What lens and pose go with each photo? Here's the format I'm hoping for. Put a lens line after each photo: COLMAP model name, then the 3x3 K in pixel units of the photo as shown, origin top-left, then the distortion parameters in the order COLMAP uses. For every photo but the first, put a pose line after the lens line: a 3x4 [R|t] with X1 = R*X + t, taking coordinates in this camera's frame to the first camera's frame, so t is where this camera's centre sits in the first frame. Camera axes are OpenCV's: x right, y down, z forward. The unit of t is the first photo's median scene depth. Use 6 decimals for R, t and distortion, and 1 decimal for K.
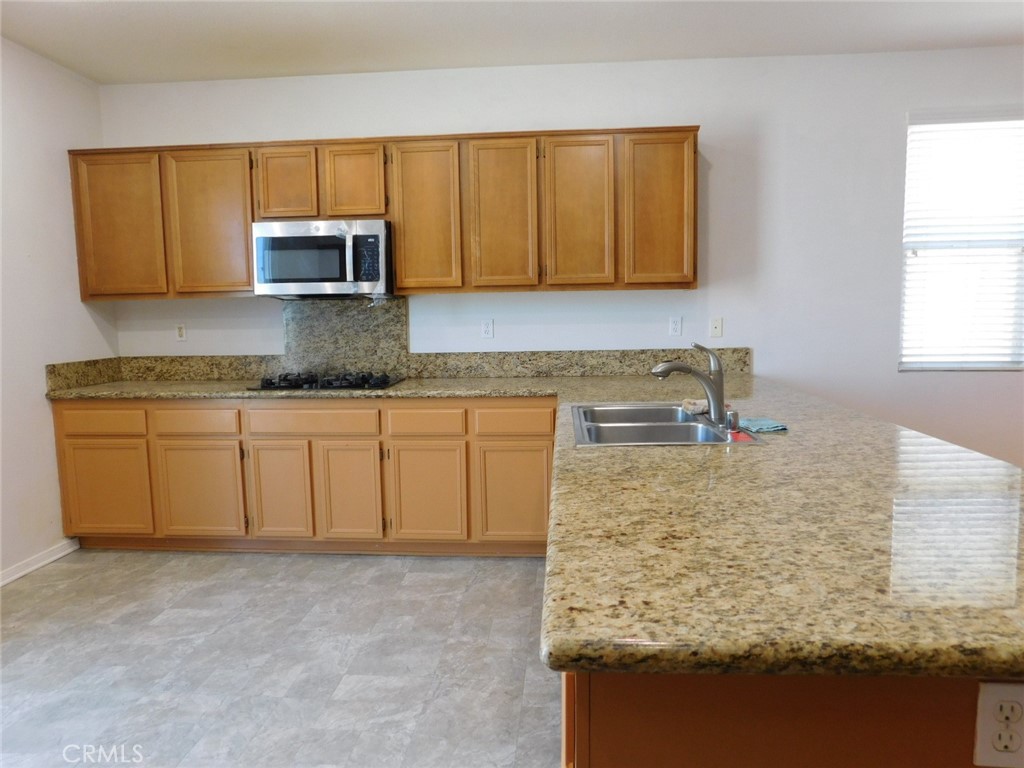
lens RADIAL K [[679.2, 0, 512.0], [0, 679.2, 384.0], [0, 0, 1]] dist [-0.067229, 0.056193]
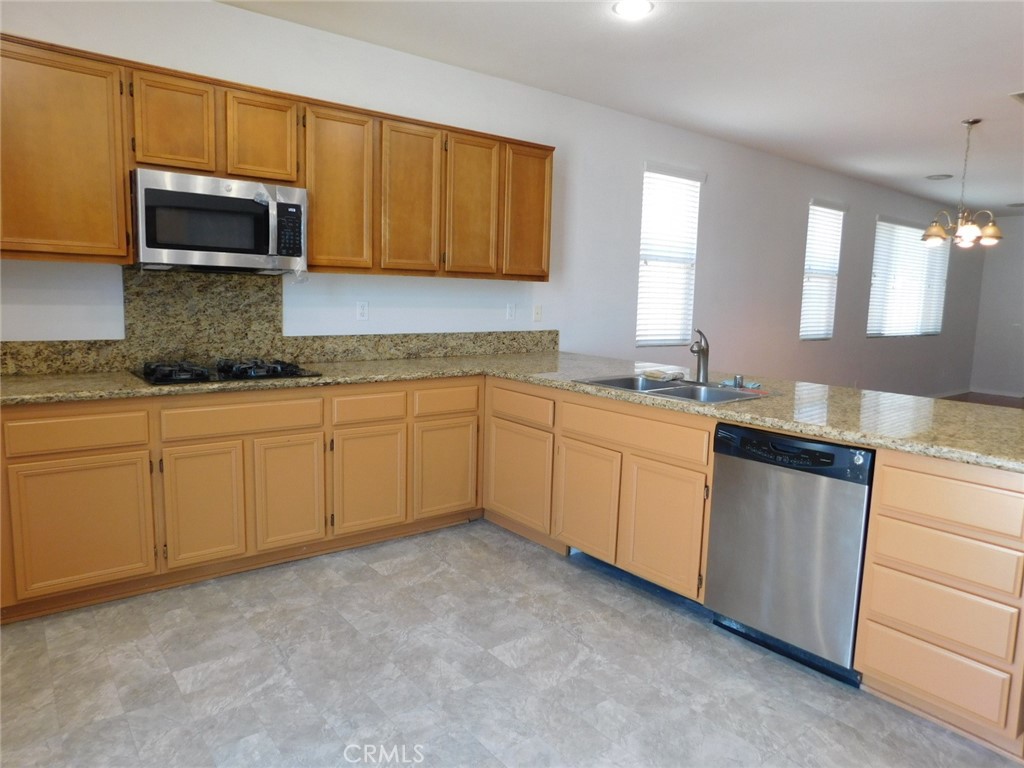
lens RADIAL K [[679.2, 0, 512.0], [0, 679.2, 384.0], [0, 0, 1]] dist [-0.067229, 0.056193]
pose [[0.736380, -0.052744, 0.674509, -0.591331], [0.032642, 0.998565, 0.042447, -0.011268], [-0.675780, -0.009240, 0.737045, 0.142504]]
